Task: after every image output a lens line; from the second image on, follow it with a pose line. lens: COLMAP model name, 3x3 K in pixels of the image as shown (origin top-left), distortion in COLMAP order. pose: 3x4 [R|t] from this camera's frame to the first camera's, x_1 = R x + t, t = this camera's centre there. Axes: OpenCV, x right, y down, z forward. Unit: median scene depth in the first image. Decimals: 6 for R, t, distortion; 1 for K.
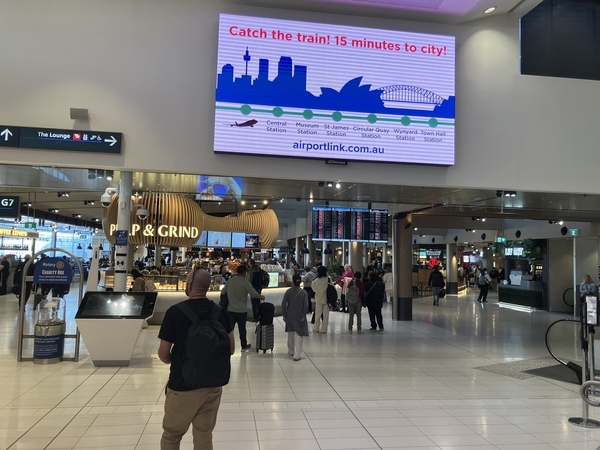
lens RADIAL K [[487.5, 0, 299.9], [0, 487.5, 223.4], [0, 0, 1]] dist [0.004232, 0.003205]
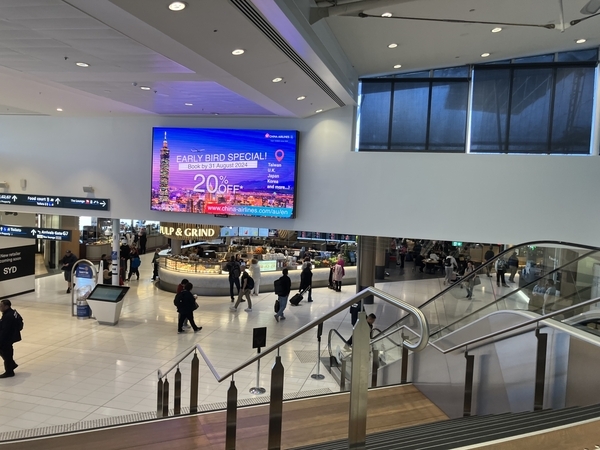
lens RADIAL K [[487.5, 0, 301.4], [0, 487.5, 225.9], [0, 0, 1]] dist [0.004232, 0.003205]
pose [[0.922145, 0.043773, -0.384360, 0.904345], [0.008683, 0.990985, 0.133693, -0.294945], [0.386747, -0.126622, 0.913452, -0.346837]]
